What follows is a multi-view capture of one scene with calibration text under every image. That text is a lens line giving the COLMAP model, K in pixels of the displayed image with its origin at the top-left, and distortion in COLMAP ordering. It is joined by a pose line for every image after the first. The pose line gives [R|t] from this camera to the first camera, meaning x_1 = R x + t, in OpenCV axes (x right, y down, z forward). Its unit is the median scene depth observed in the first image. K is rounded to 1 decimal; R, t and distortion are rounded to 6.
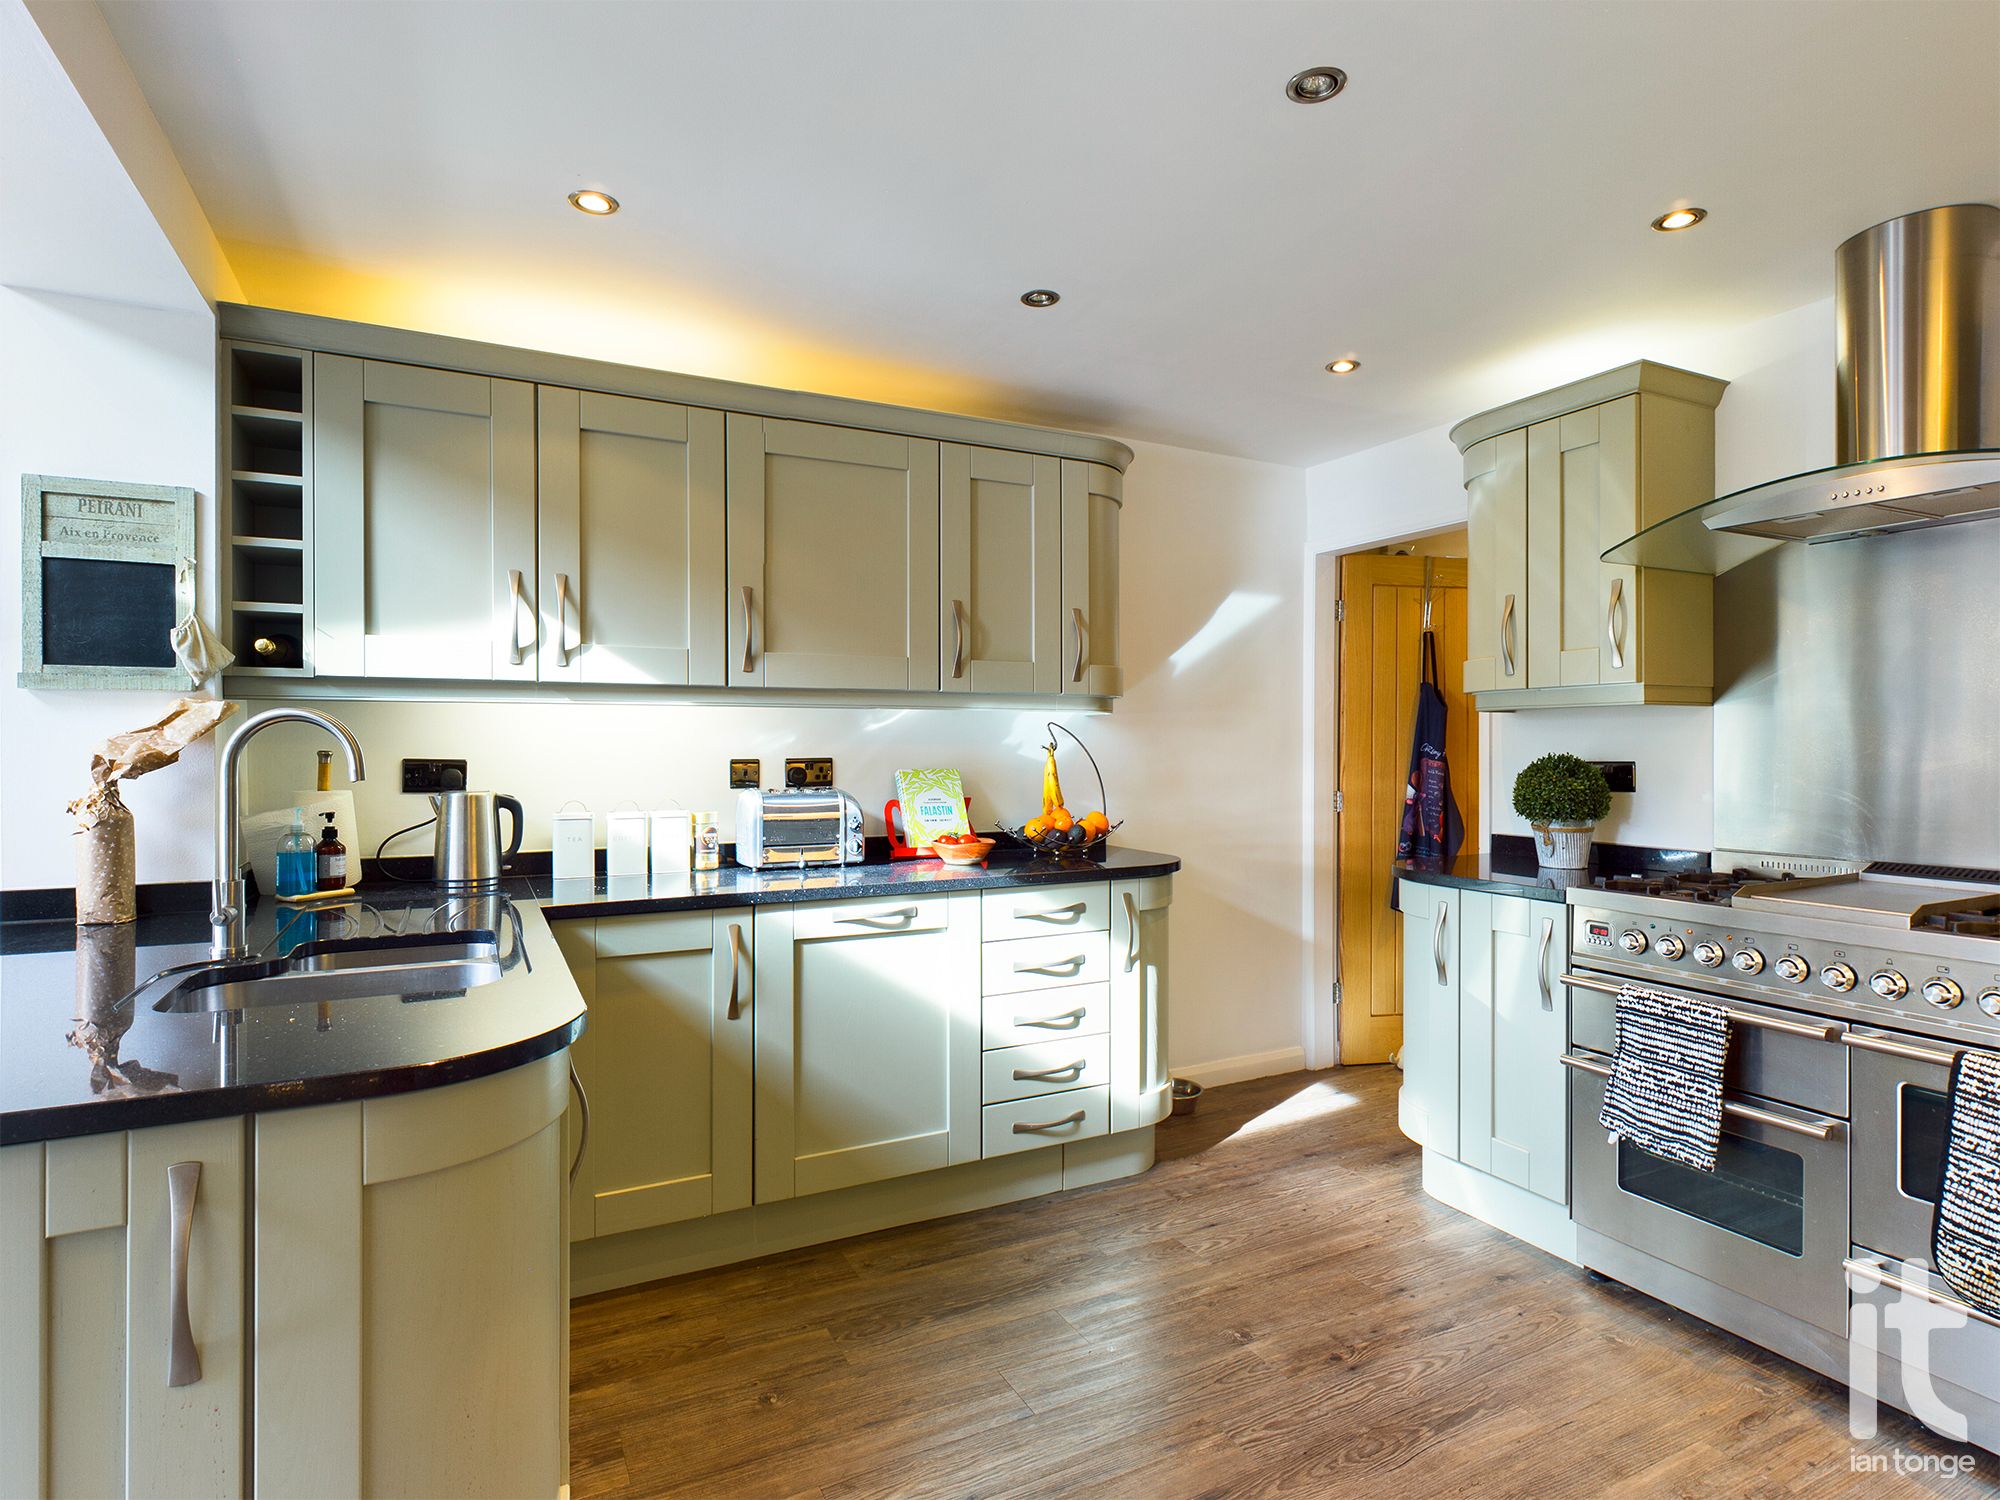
lens RADIAL K [[1051.2, 0, 1002.5], [0, 1051.2, 748.4], [0, 0, 1]] dist [-0.002814, 0.000826]
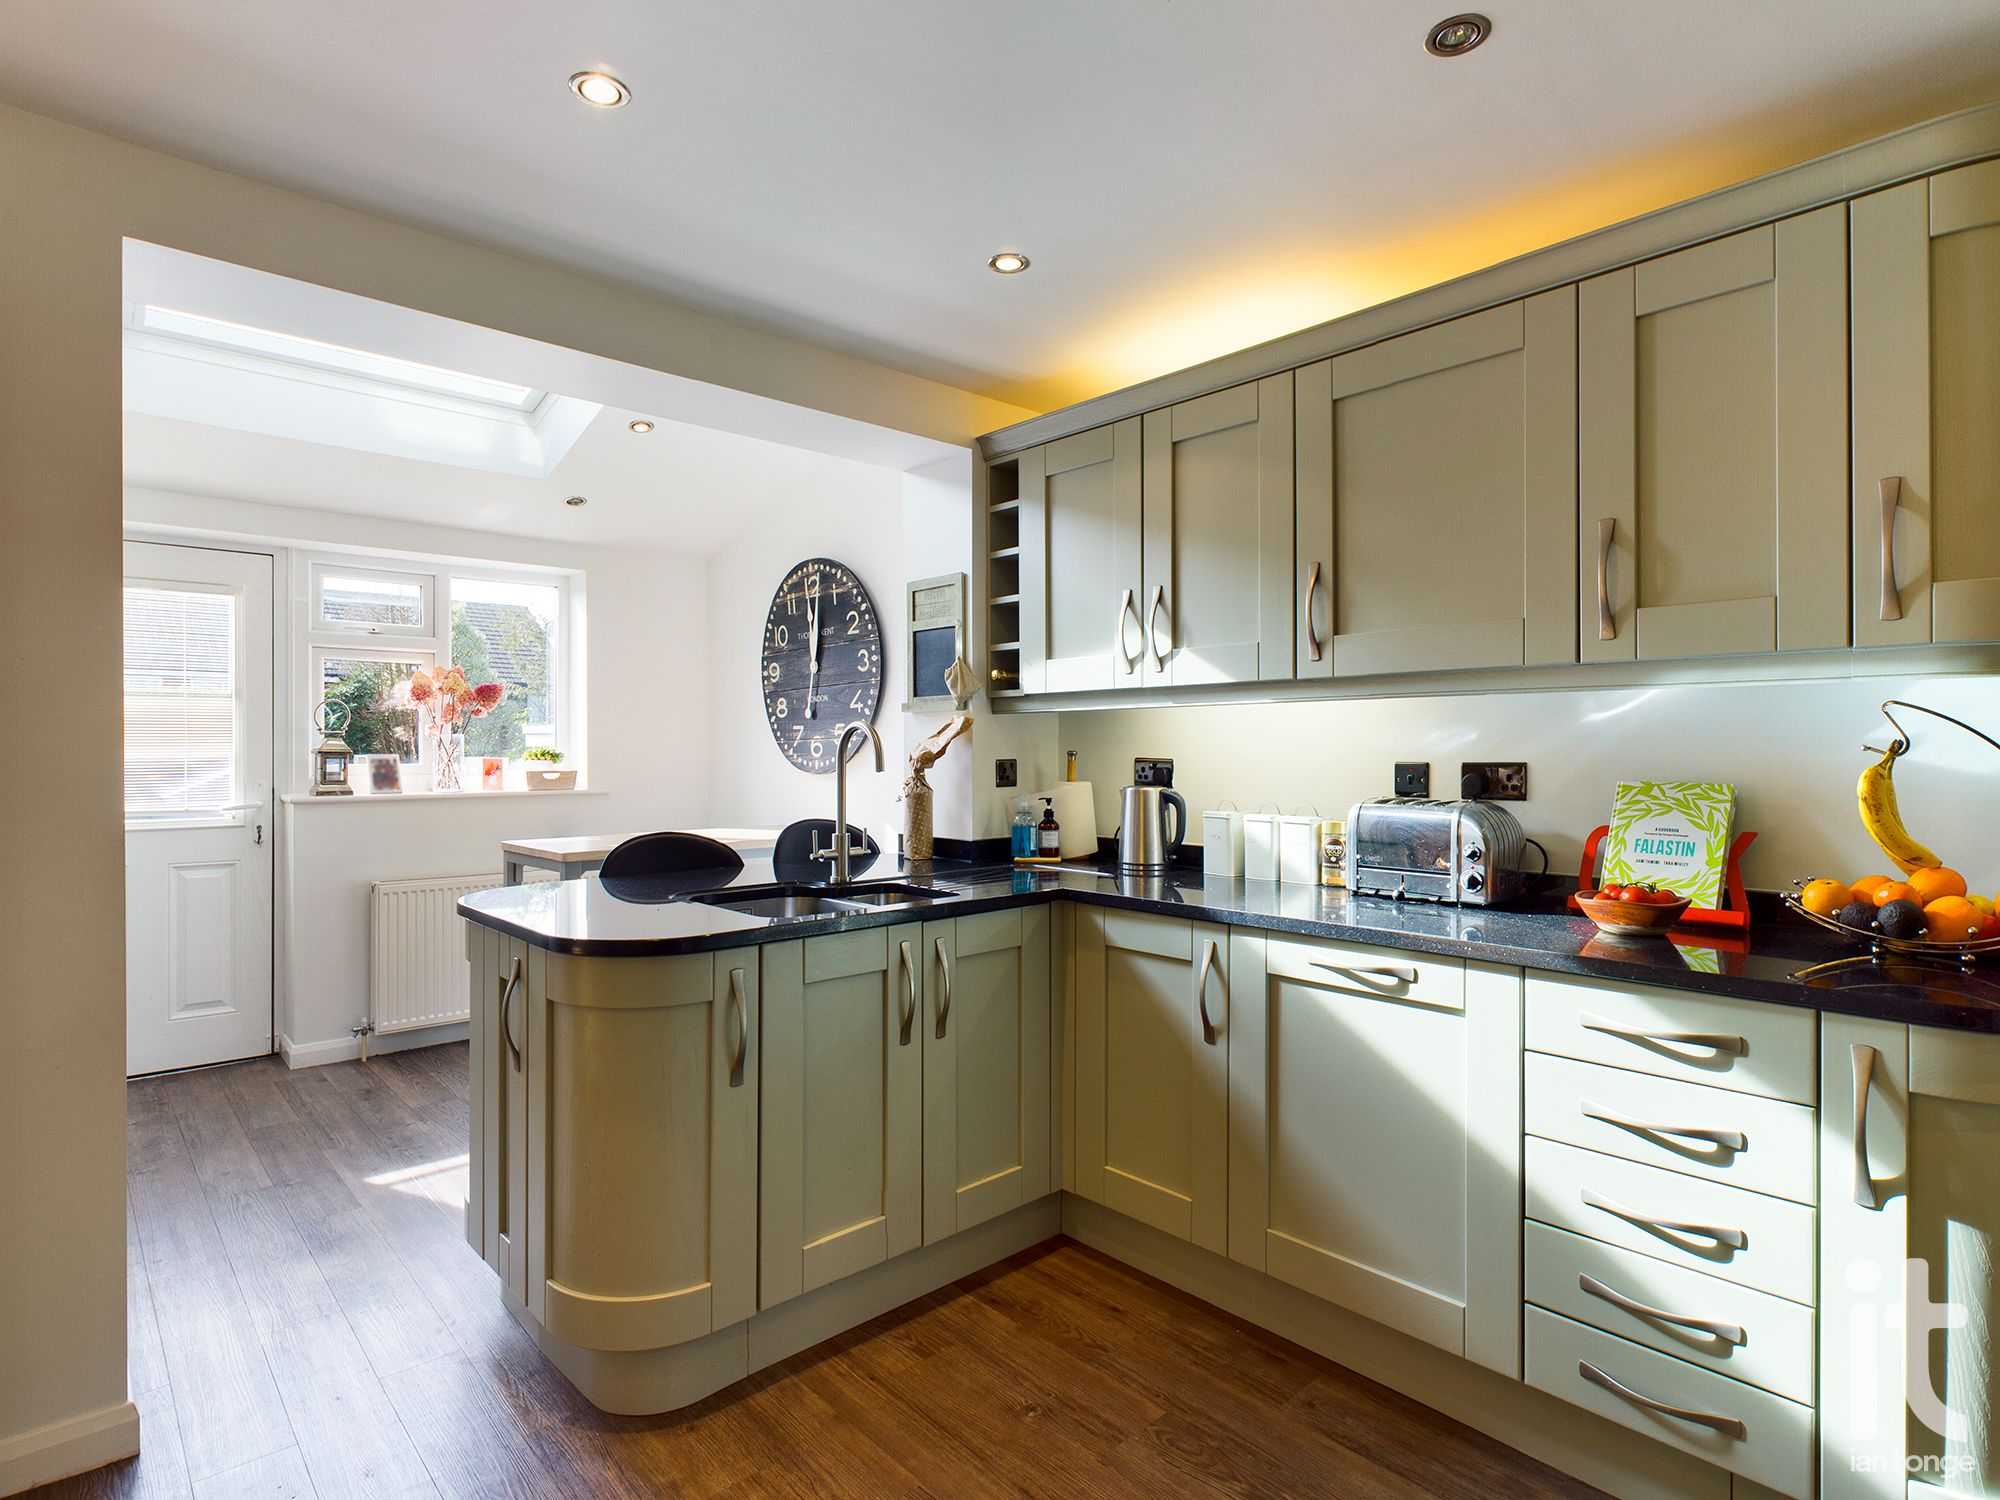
lens RADIAL K [[1051.2, 0, 1002.3], [0, 1051.2, 752.2], [0, 0, 1]] dist [-0.002814, 0.000826]
pose [[0.262430, 0.004628, -0.964940, 0.543805], [-0.001283, 0.999989, 0.004447, -0.001396], [0.964950, 0.000071, 0.262433, 0.542712]]
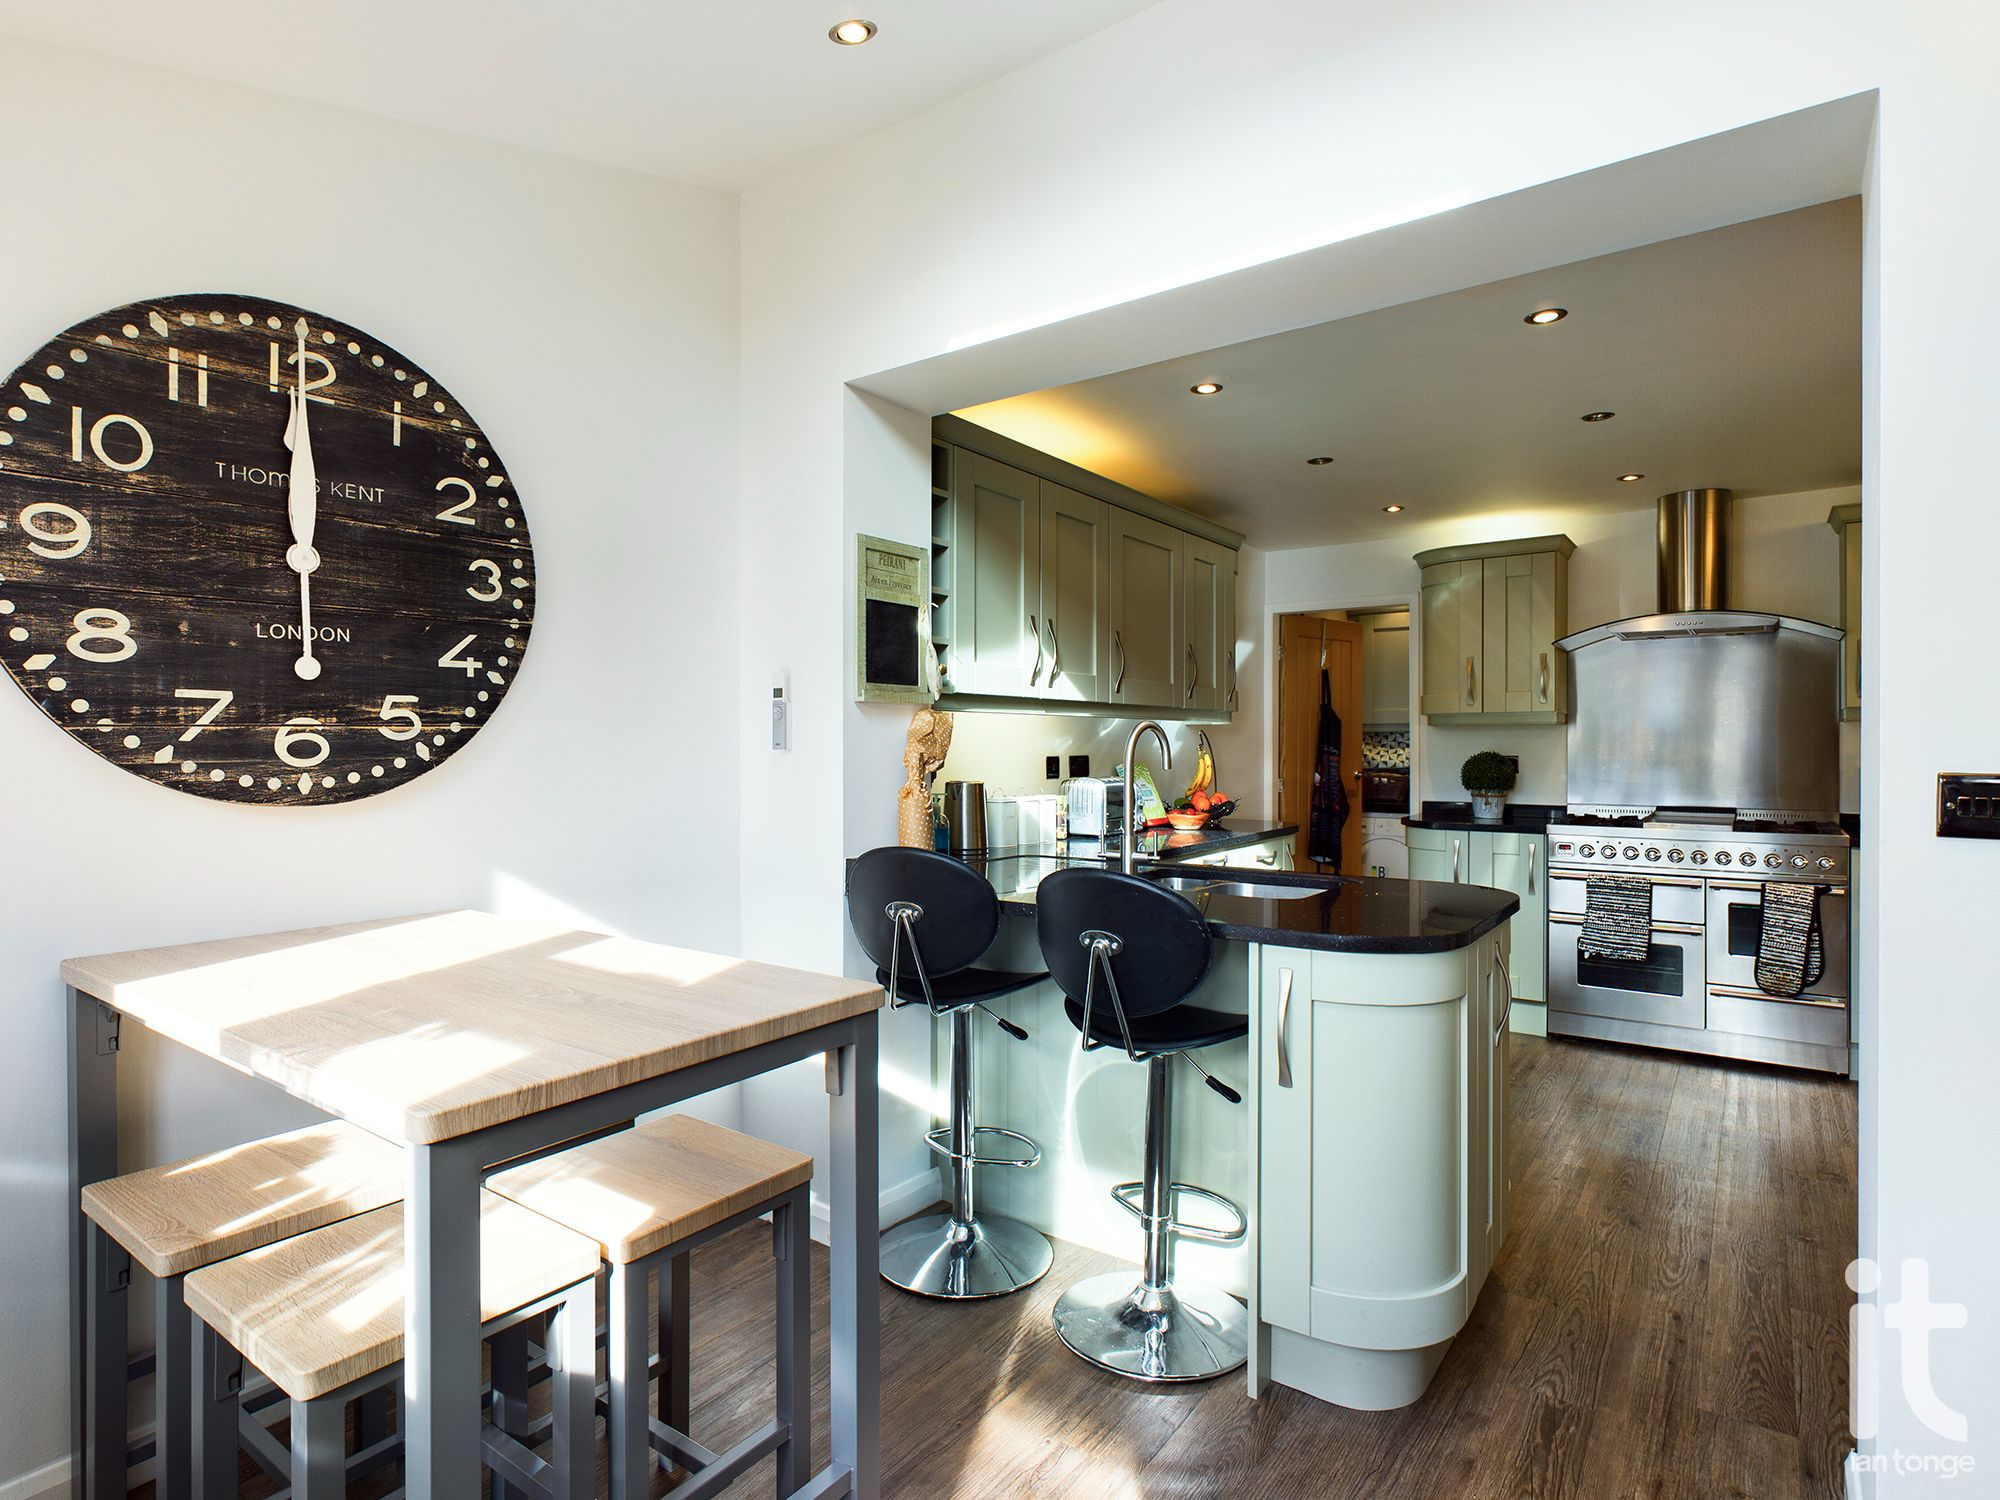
lens RADIAL K [[1051.2, 0, 1000.0], [0, 1051.2, 748.2], [0, 0, 1]] dist [-0.002814, 0.000826]
pose [[0.890701, 0.000691, 0.454589, -1.046221], [-0.000069, 0.999999, -0.001384, 0.002488], [-0.454590, 0.001201, 0.890700, -0.171935]]
